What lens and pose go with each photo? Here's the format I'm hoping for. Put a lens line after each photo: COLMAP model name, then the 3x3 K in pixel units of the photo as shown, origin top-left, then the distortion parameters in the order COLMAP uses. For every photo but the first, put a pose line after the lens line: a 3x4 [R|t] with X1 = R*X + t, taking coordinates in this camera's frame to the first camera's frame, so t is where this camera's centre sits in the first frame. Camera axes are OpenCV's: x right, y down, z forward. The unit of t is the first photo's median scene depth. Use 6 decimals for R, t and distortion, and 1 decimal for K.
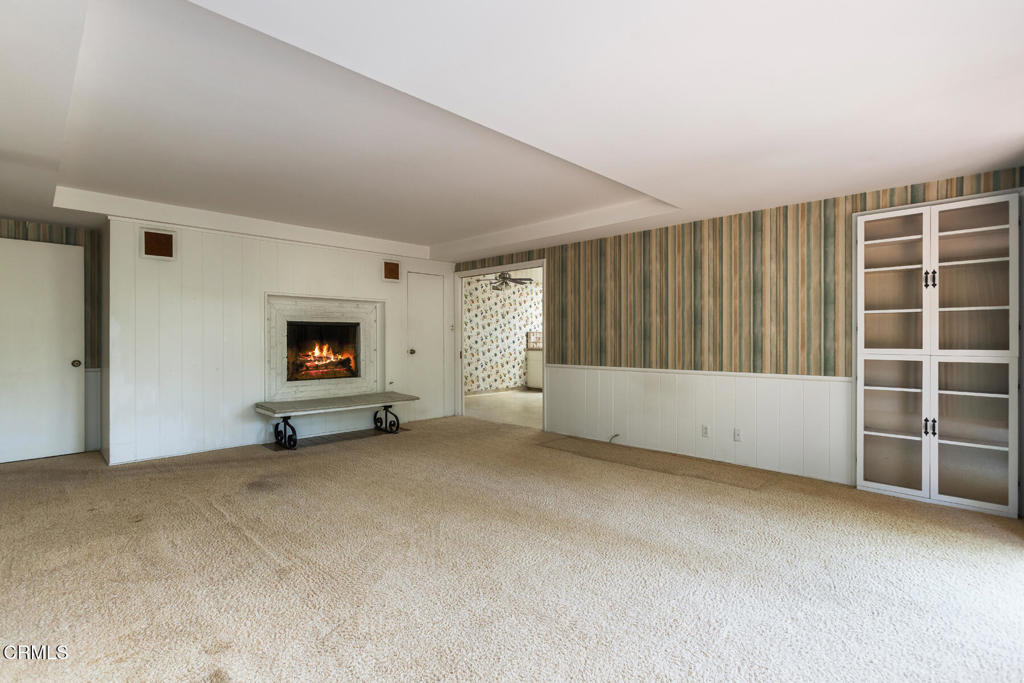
lens RADIAL K [[490.7, 0, 510.7], [0, 490.7, 334.9], [0, 0, 1]] dist [-0.004470, 0.001484]
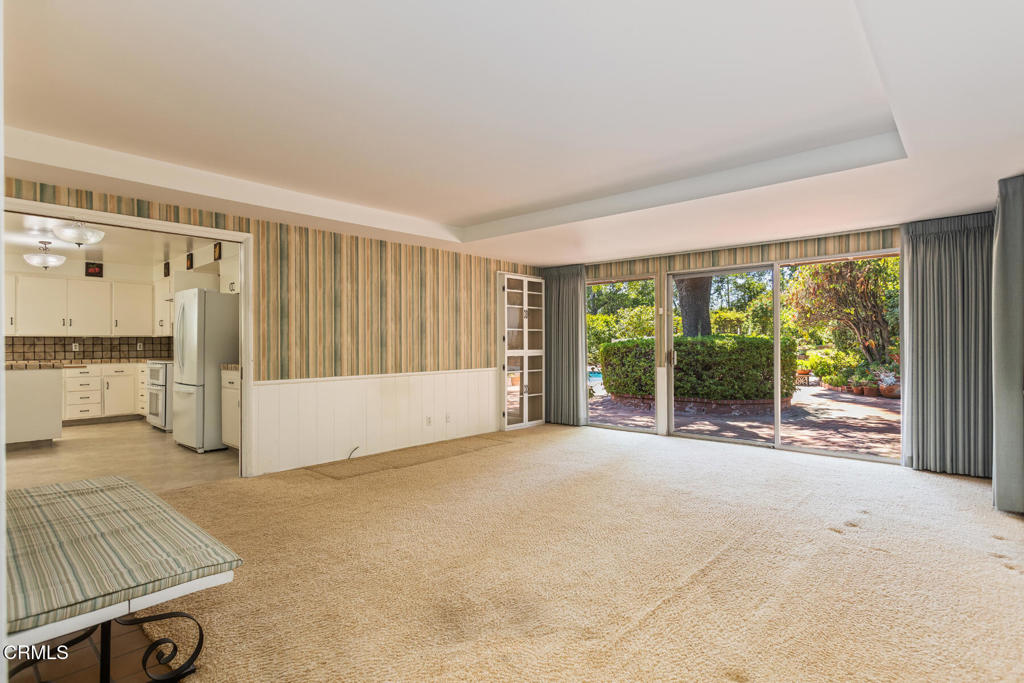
lens RADIAL K [[498.8, 0, 512.0], [0, 498.8, 345.1], [0, 0, 1]] dist [-0.005476, 0.002179]
pose [[-0.040774, 0.000784, 0.999168, -0.789306], [0.002156, 0.999997, -0.000697, 0.008546], [-0.999166, 0.002126, -0.040776, 0.778459]]
